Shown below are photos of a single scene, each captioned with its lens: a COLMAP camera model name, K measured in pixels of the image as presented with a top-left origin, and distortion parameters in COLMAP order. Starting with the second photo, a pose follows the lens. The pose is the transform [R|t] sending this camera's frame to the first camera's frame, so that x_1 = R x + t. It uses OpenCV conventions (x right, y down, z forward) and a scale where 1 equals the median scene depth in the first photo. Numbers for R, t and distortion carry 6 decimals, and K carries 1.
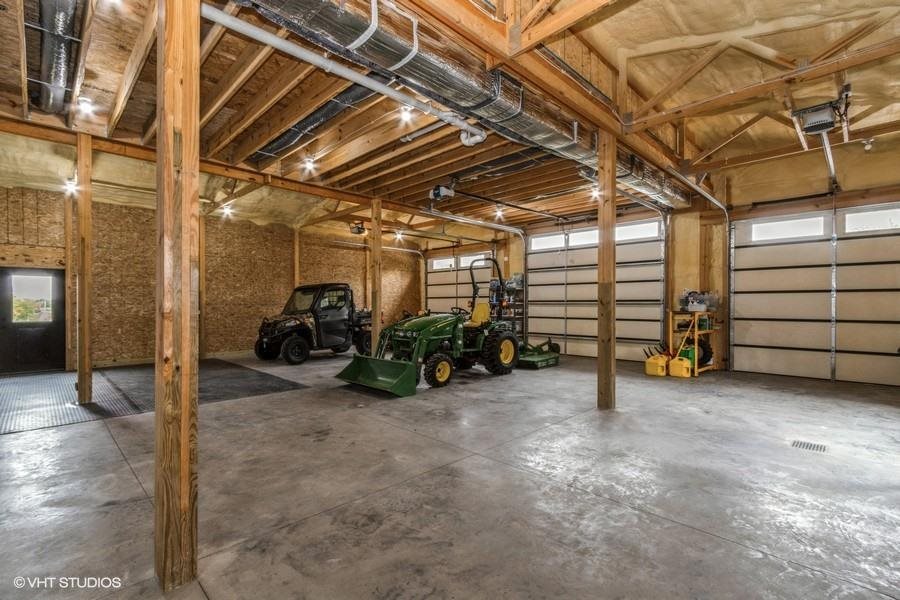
lens RADIAL K [[419.2, 0, 441.7], [0, 419.2, 302.8], [0, 0, 1]] dist [0.000364, -0.000503]
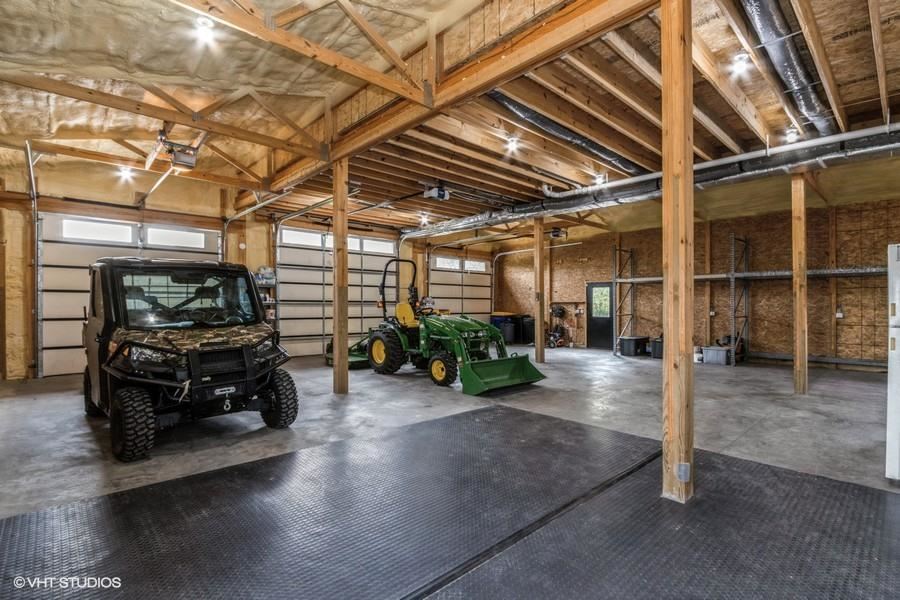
lens RADIAL K [[419.2, 0, 444.0], [0, 419.2, 304.4], [0, 0, 1]] dist [0.000364, -0.000503]
pose [[0.029468, 0.004507, 0.999556, -0.692744], [-0.002601, 0.999987, -0.004432, 0.006214], [-0.999562, -0.002469, 0.029479, 0.678137]]
